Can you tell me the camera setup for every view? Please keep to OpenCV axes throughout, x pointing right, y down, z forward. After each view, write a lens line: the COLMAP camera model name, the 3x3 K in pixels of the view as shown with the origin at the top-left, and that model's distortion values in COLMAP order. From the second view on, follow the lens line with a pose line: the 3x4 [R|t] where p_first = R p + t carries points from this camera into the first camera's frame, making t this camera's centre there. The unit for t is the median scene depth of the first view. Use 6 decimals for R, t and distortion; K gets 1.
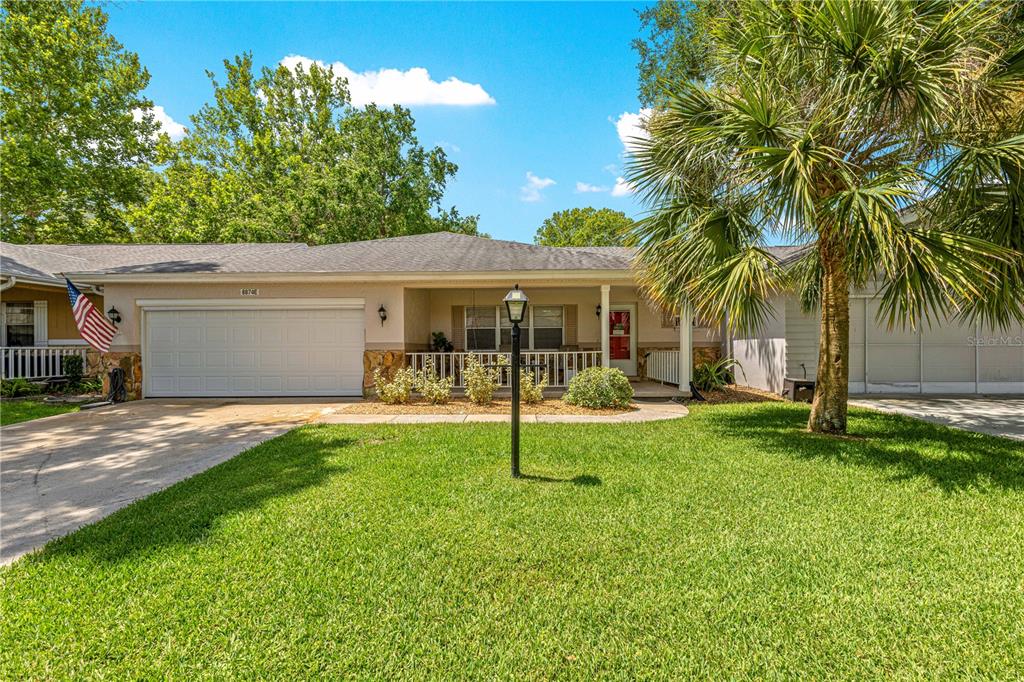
lens RADIAL K [[458.9, 0, 519.9], [0, 458.9, 340.4], [0, 0, 1]] dist [0.002825, -0.000434]
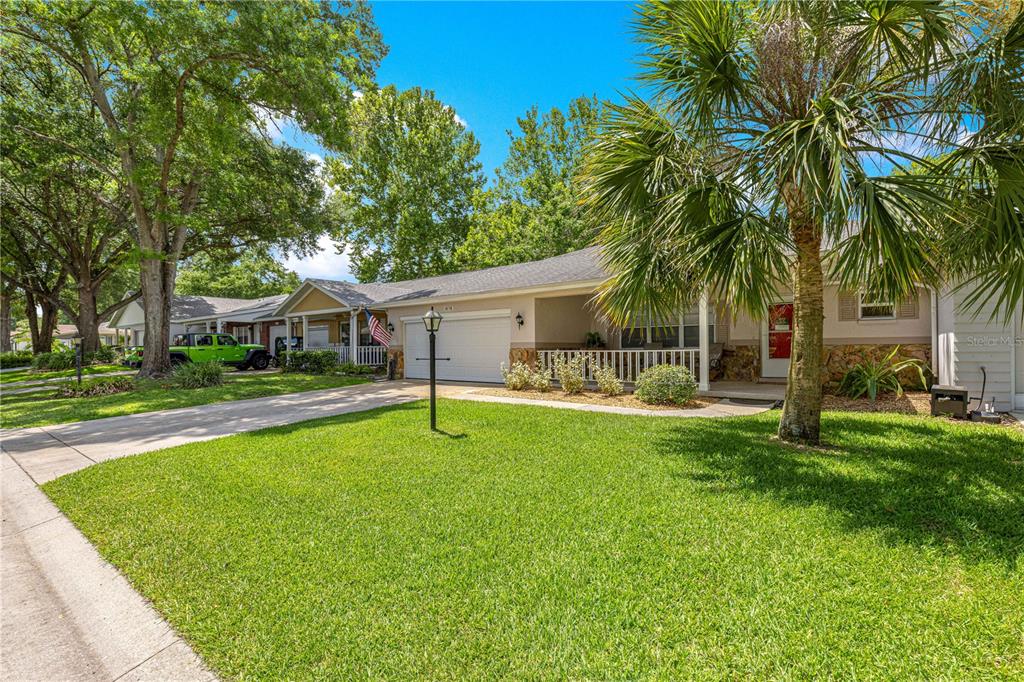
lens RADIAL K [[447.9, 0, 512.0], [0, 447.9, 341.0], [0, 0, 1]] dist [-0.036351, -0.000150]
pose [[0.803216, -0.011129, -0.595585, 0.394881], [0.015528, 0.999877, 0.002259, -0.001984], [0.595486, -0.011063, 0.803289, -0.012834]]
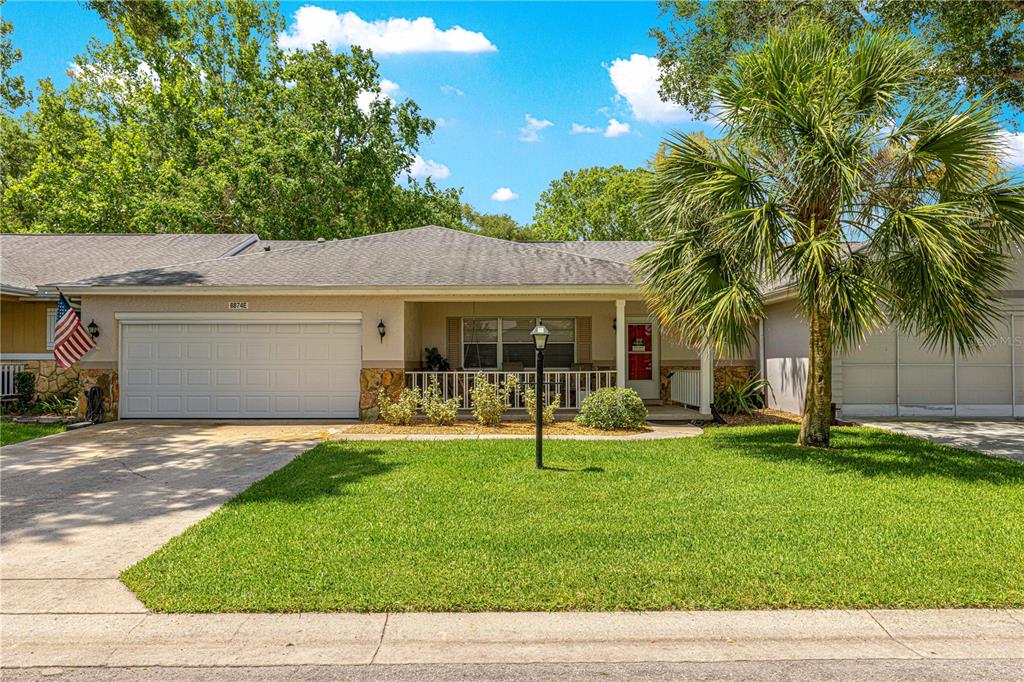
lens RADIAL K [[667.1, 0, 512.0], [0, 667.1, 341.0], [0, 0, 1]] dist [-0.035344, 0.000666]
pose [[0.999991, 0.004079, 0.001220, -0.033300], [-0.004056, 0.999830, -0.018008, -0.010808], [-0.001294, 0.018003, 0.999837, -0.329802]]
